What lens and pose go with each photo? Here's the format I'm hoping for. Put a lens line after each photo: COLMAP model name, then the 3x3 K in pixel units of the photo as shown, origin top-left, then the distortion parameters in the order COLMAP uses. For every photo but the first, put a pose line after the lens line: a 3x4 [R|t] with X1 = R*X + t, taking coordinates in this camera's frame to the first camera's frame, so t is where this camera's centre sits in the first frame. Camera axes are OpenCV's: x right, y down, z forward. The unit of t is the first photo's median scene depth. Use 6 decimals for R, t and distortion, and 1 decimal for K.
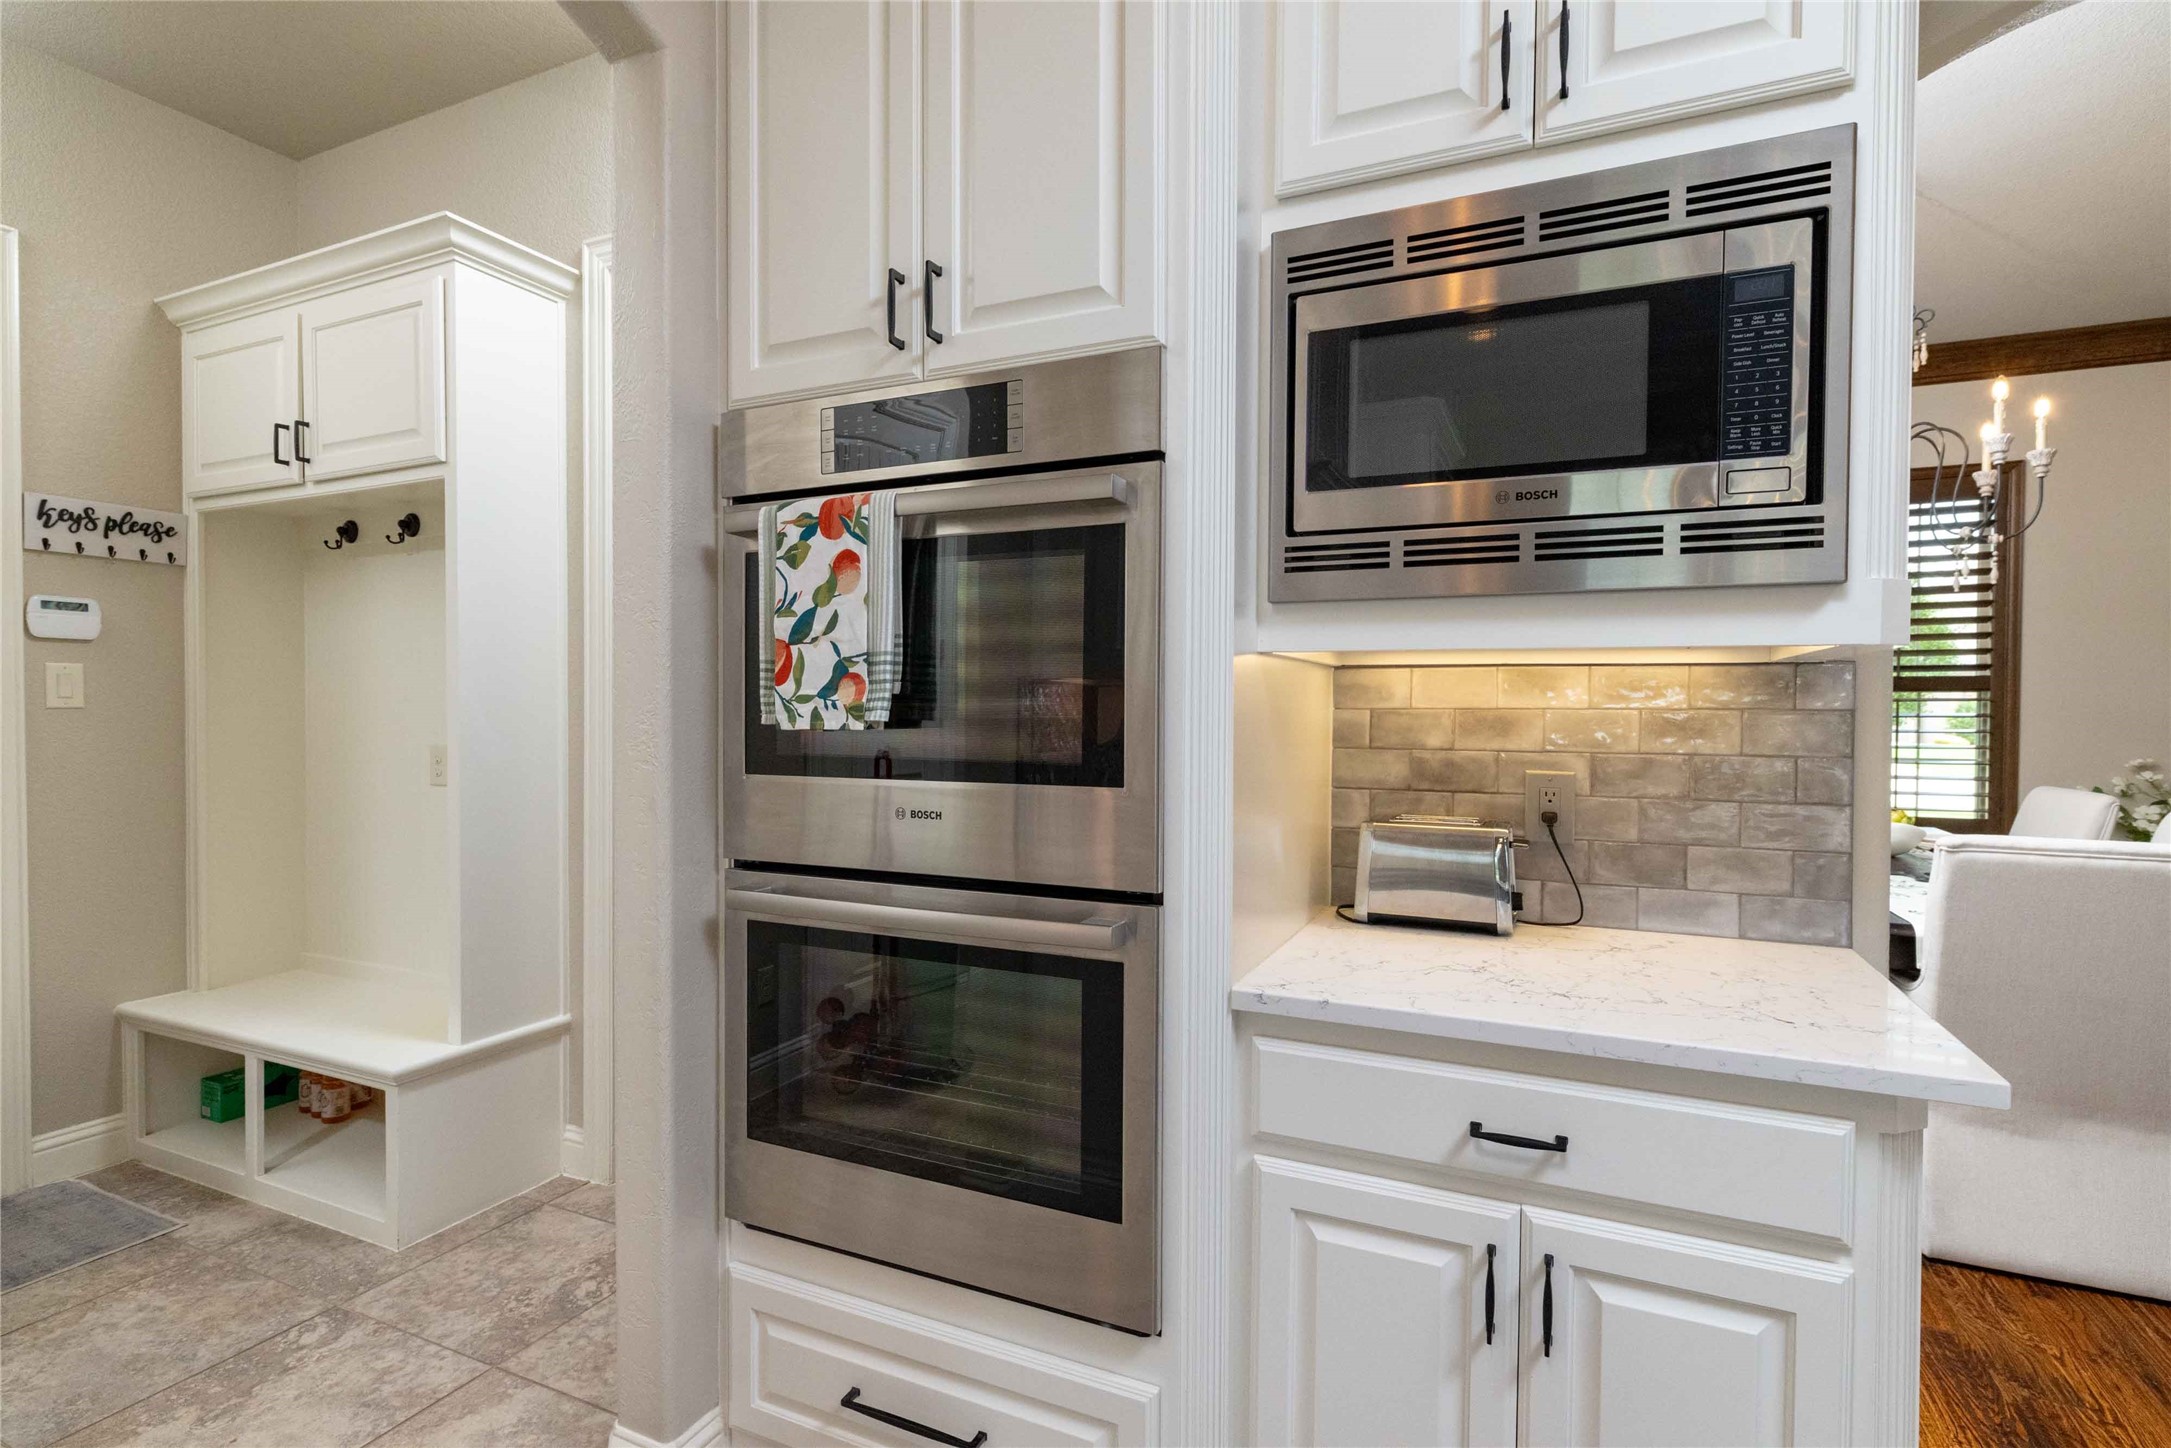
lens RADIAL K [[1003.3, 0, 1099.2], [0, 1003.3, 724.1], [0, 0, 1]] dist [-0.002238, 0.000513]
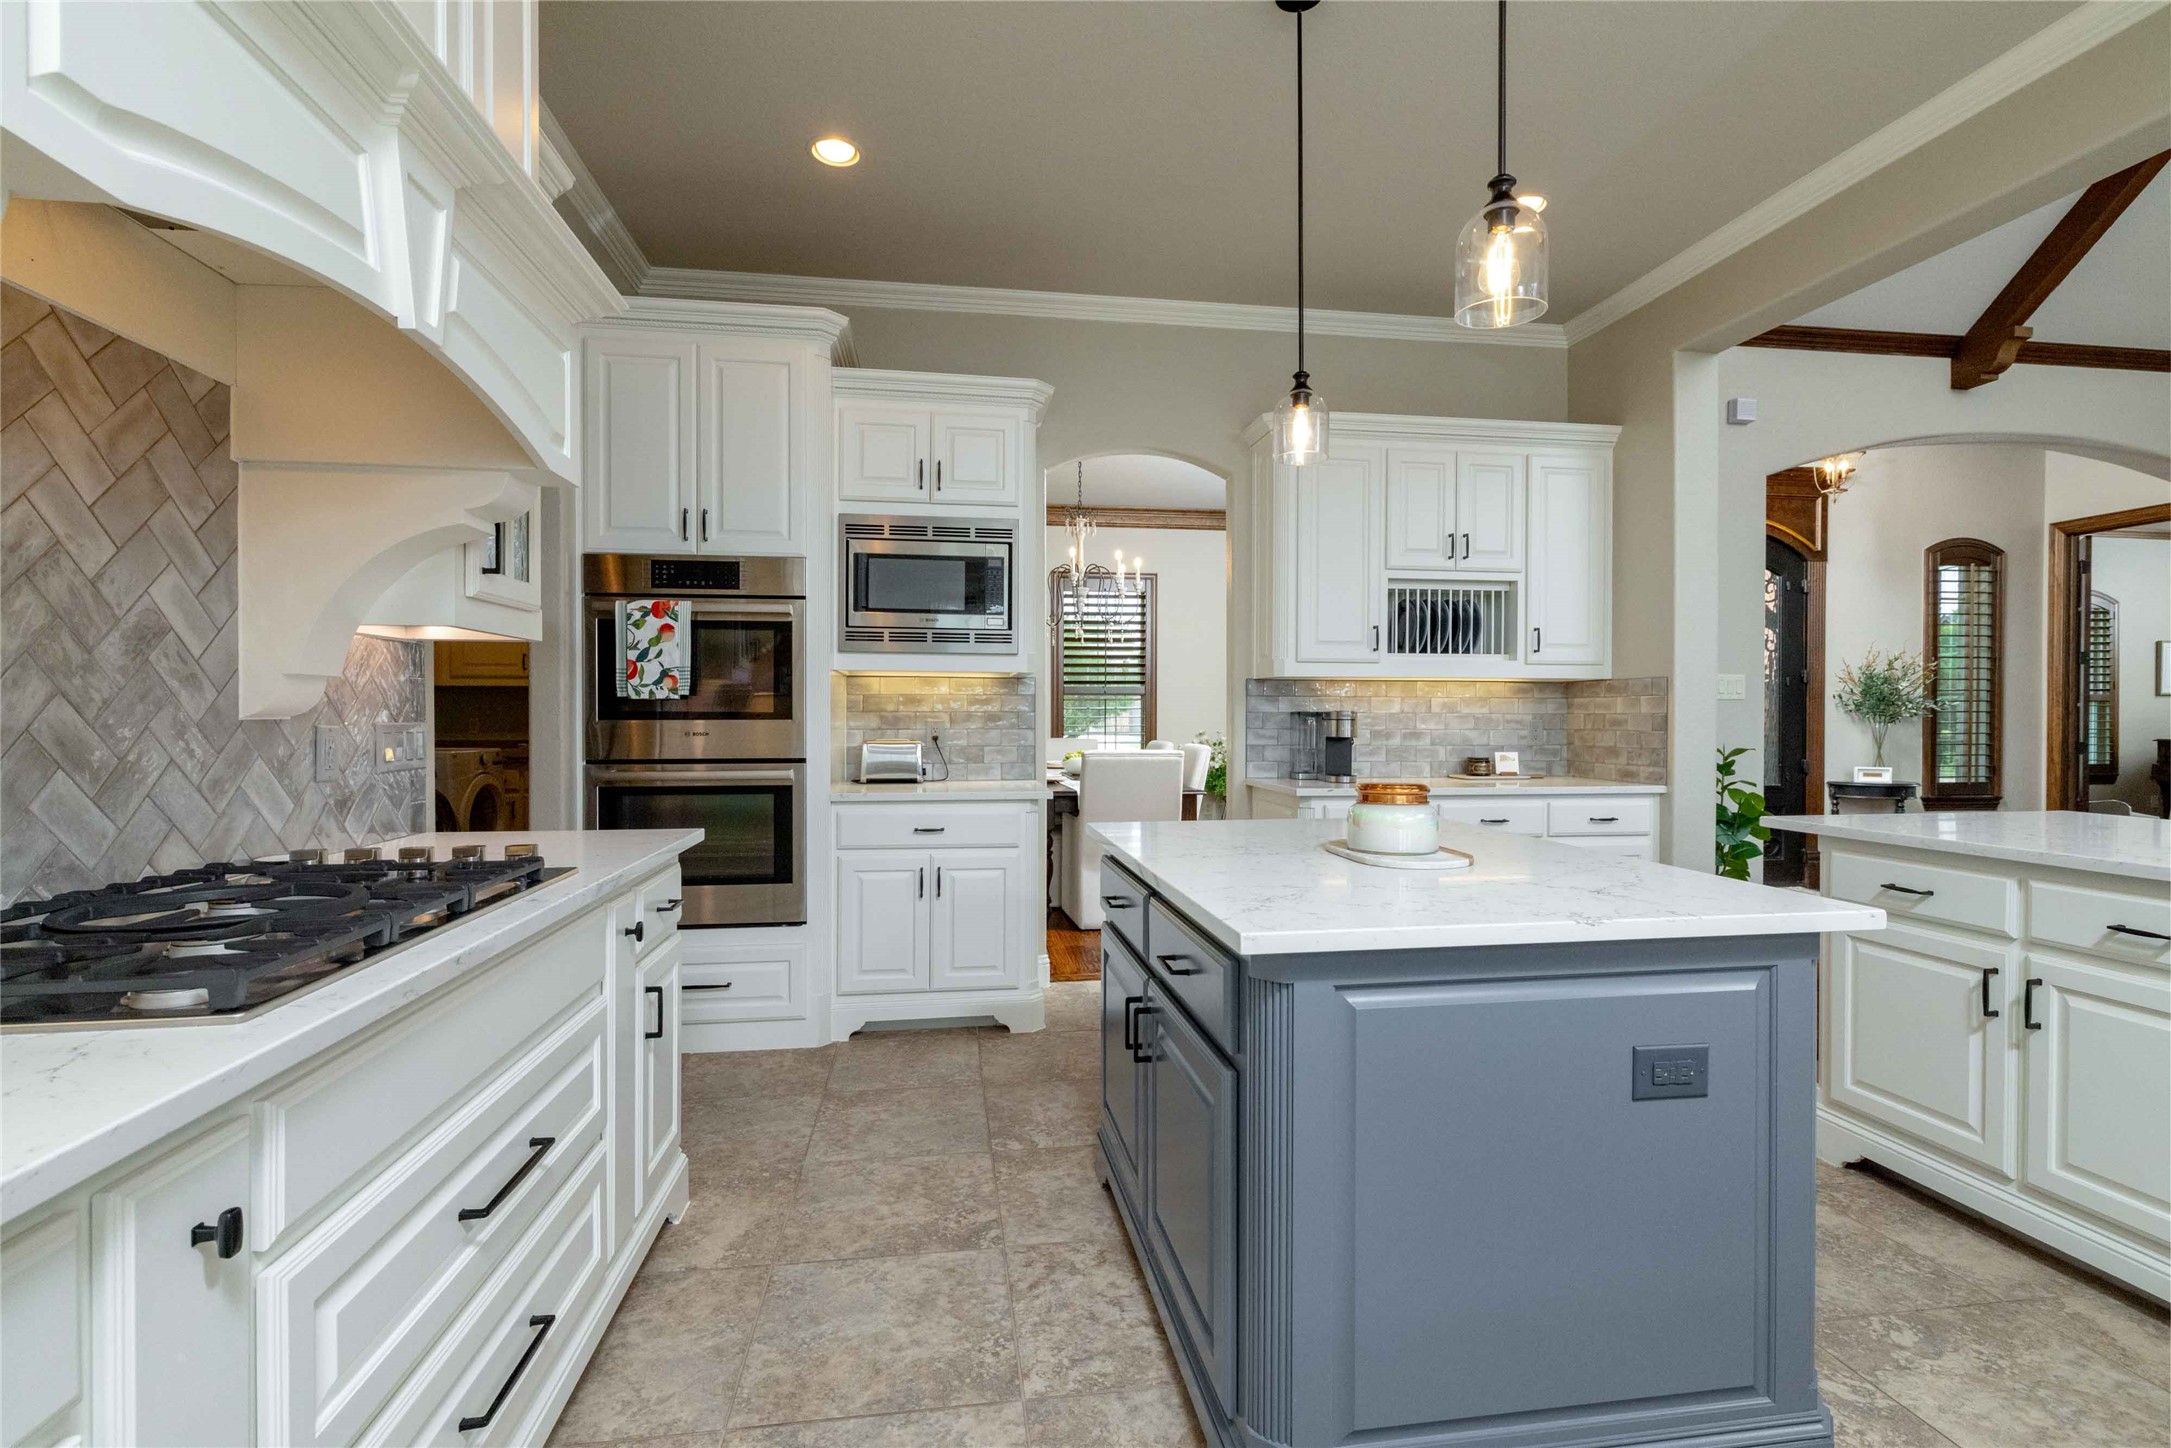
lens RADIAL K [[1003.3, 0, 1078.6], [0, 1003.3, 718.2], [0, 0, 1]] dist [-0.002238, 0.000513]
pose [[0.838782, -0.004171, 0.544452, -0.724781], [0.011977, 0.999870, -0.010791, 0.089360], [-0.544336, 0.015572, 0.838723, -1.527503]]
